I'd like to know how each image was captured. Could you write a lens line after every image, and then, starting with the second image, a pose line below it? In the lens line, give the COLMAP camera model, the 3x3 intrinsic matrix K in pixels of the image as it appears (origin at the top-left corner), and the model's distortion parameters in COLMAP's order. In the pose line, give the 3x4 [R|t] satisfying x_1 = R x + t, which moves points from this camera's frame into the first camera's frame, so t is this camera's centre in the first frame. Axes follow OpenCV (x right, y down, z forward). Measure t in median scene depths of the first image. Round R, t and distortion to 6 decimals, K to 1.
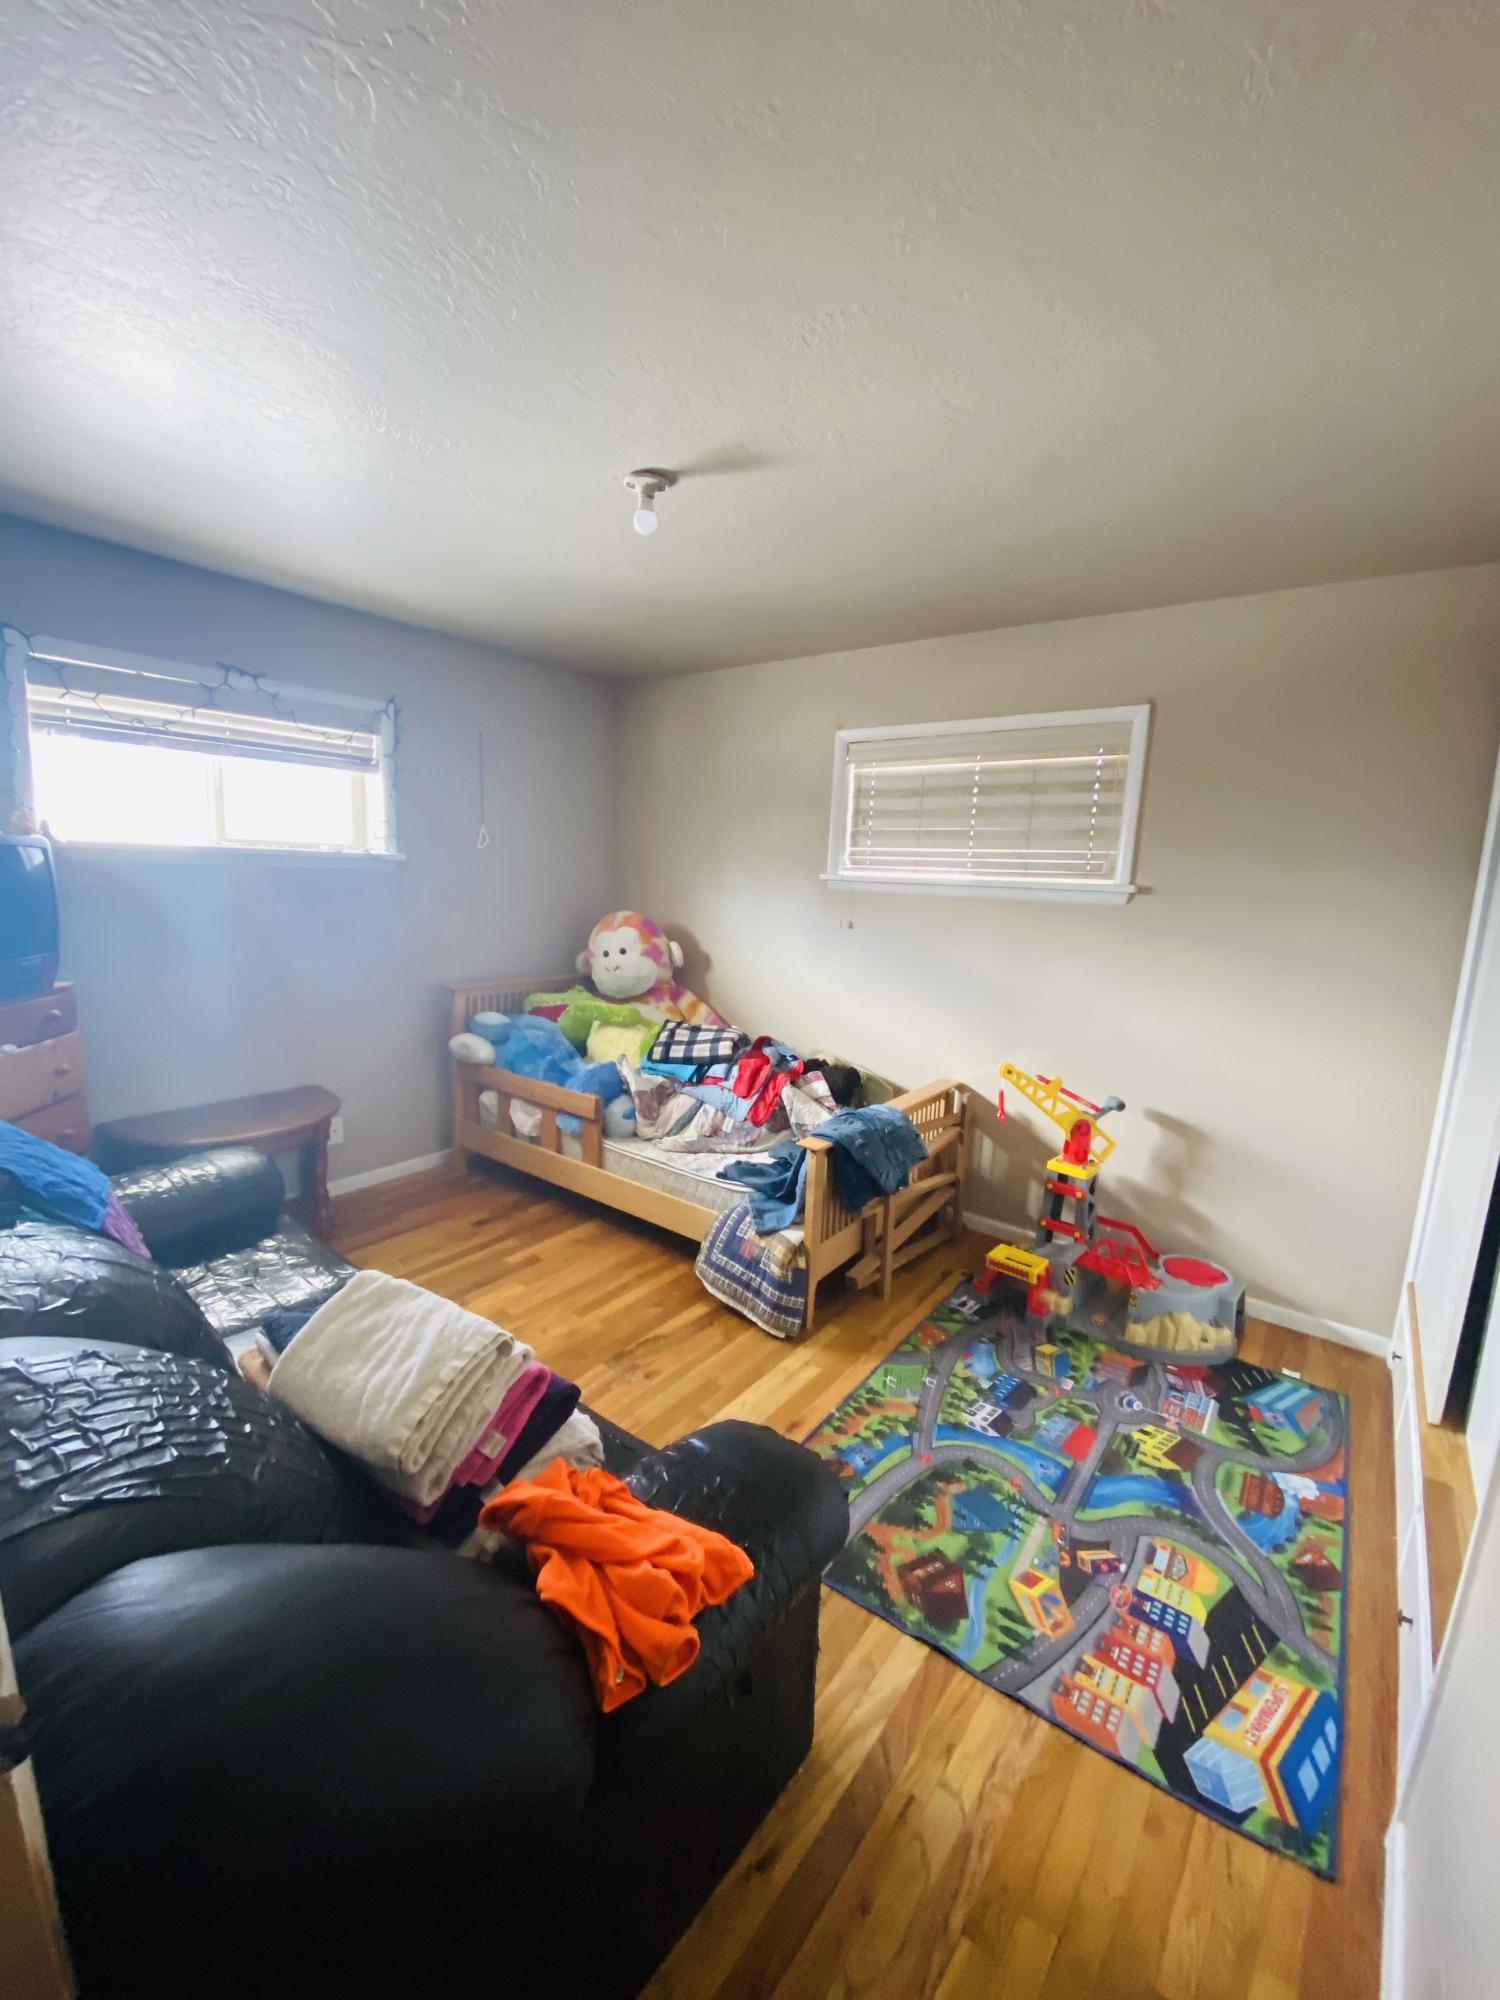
lens RADIAL K [[821.5, 0, 748.8], [0, 821.5, 999.0], [0, 0, 1]] dist [-0.007132, -0.003645]
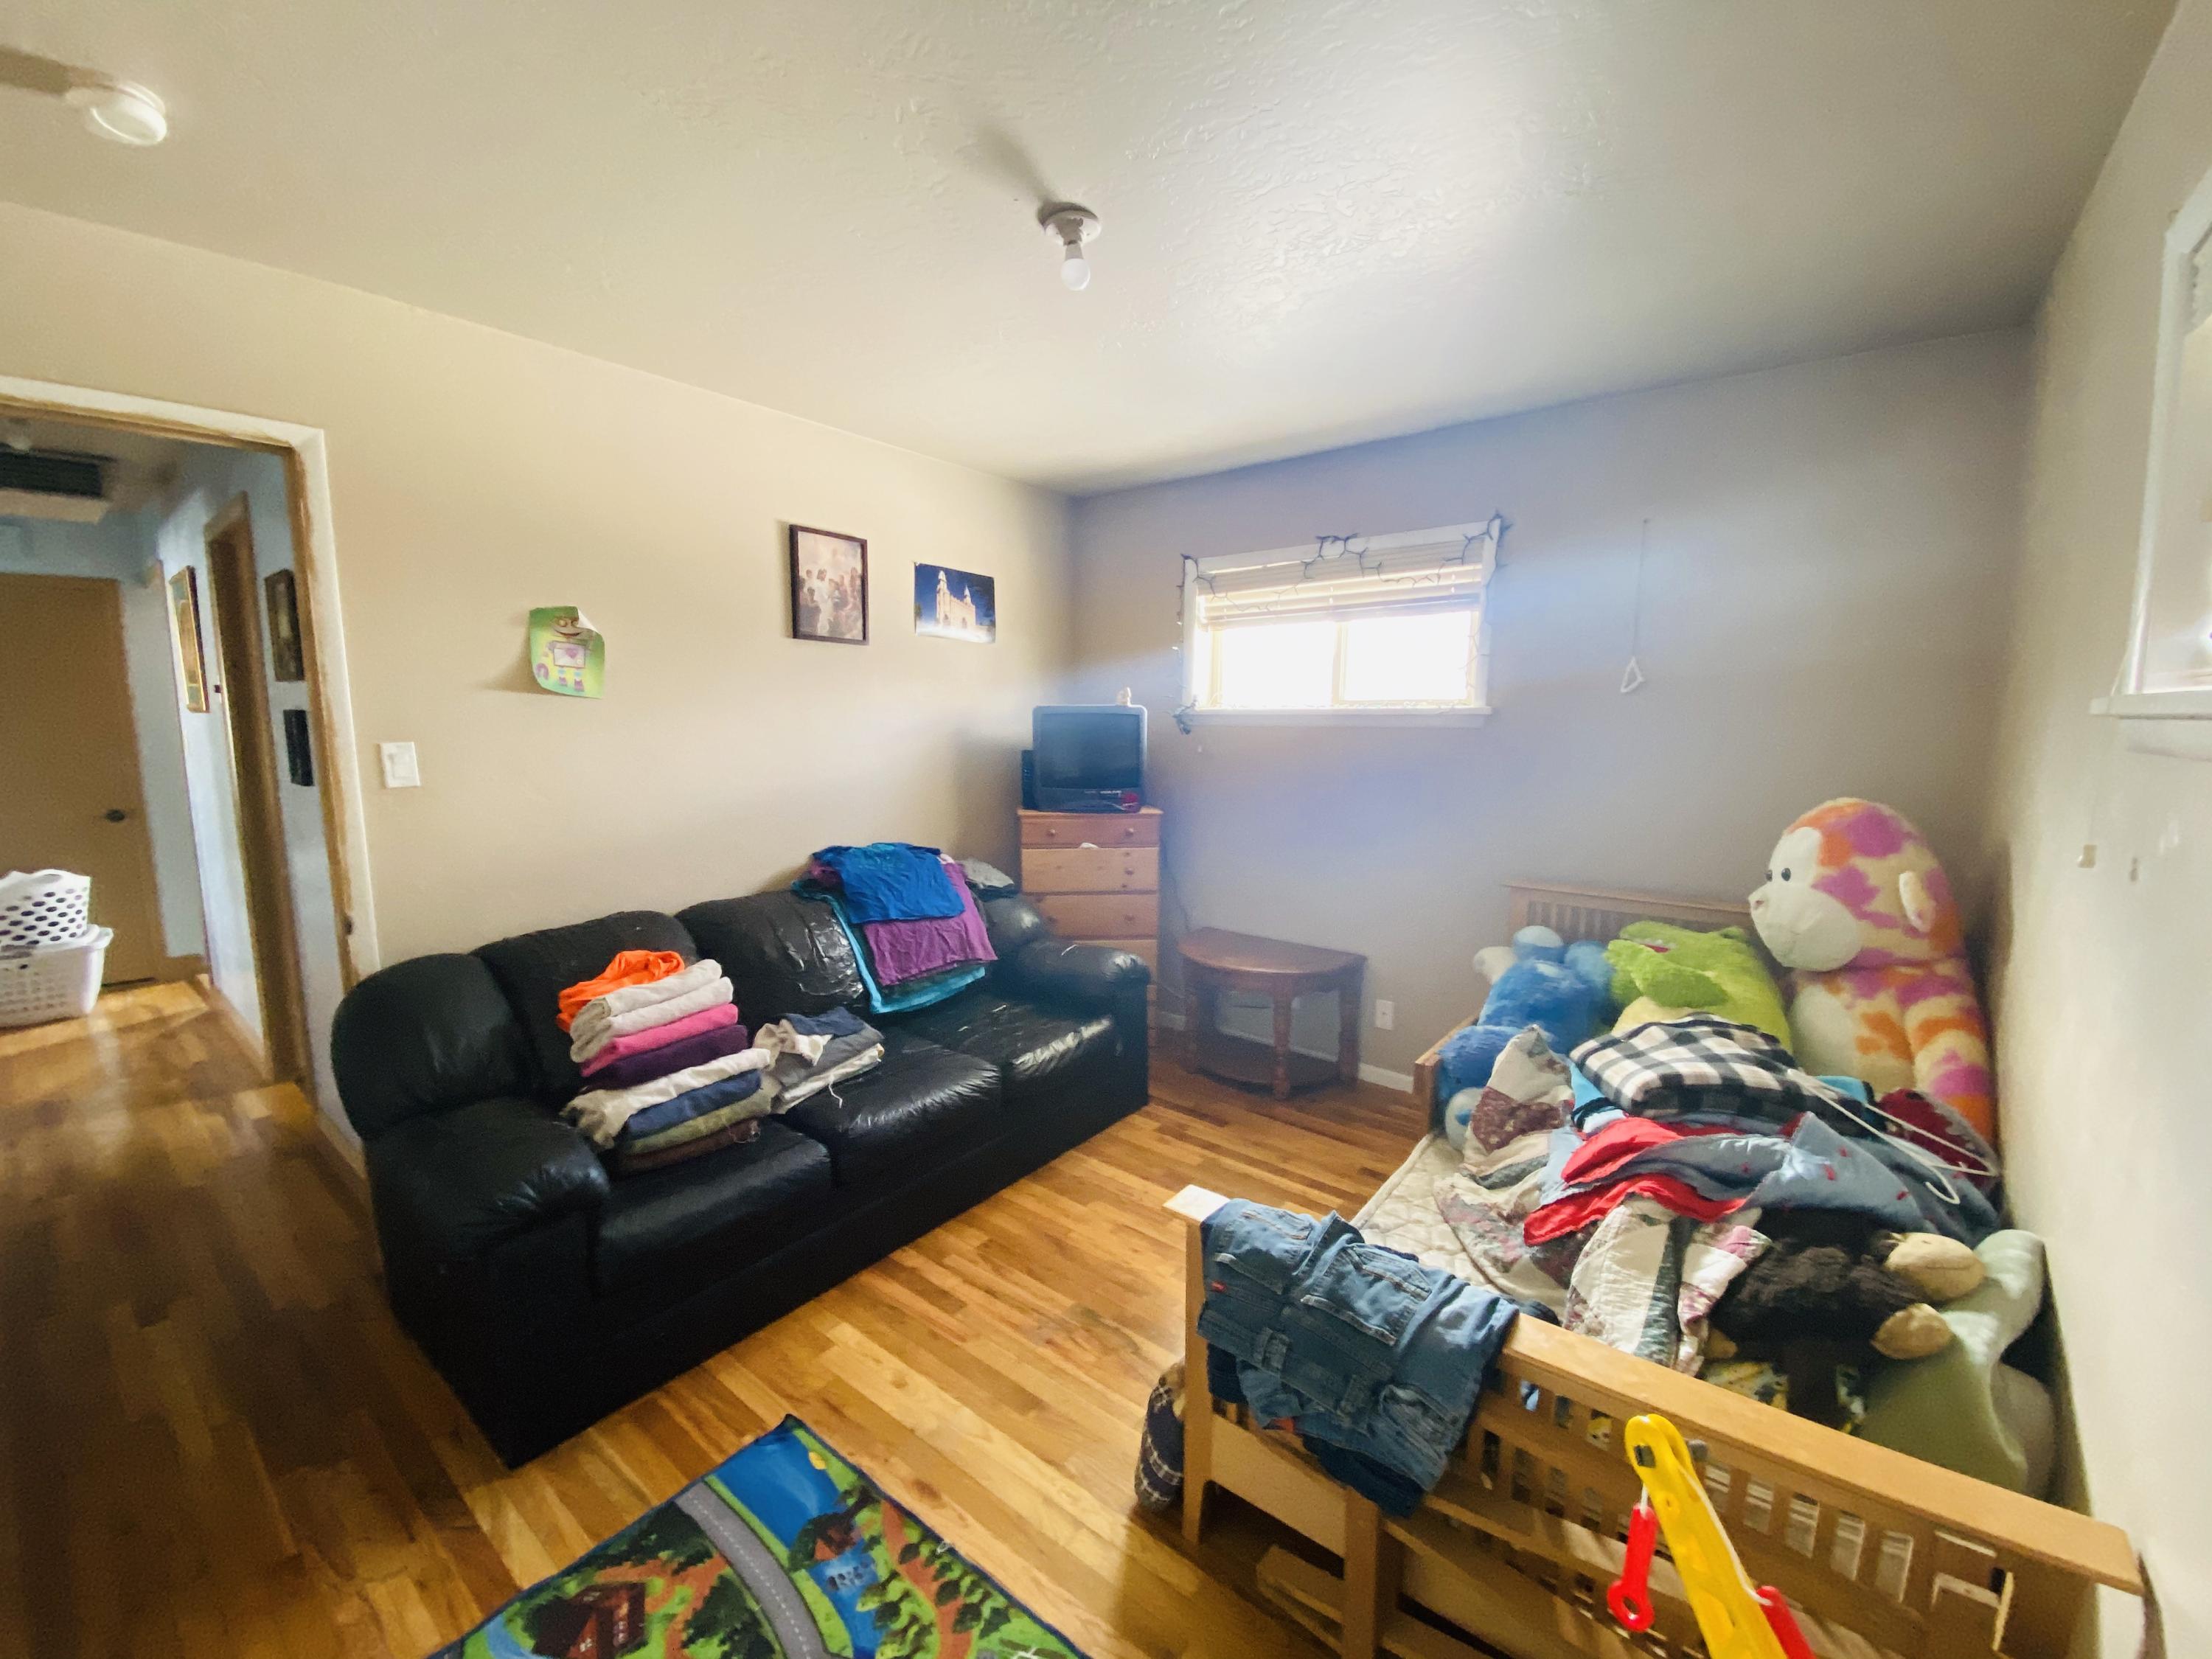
lens RADIAL K [[908.6, 0, 1104.3], [0, 908.6, 829.1], [0, 0, 1]] dist [-0.007132, -0.003645]
pose [[-0.034263, 0.089375, -0.995409, 0.778261], [-0.149764, 0.984288, 0.093531, -0.139495], [0.988128, 0.152281, -0.020339, 1.082222]]
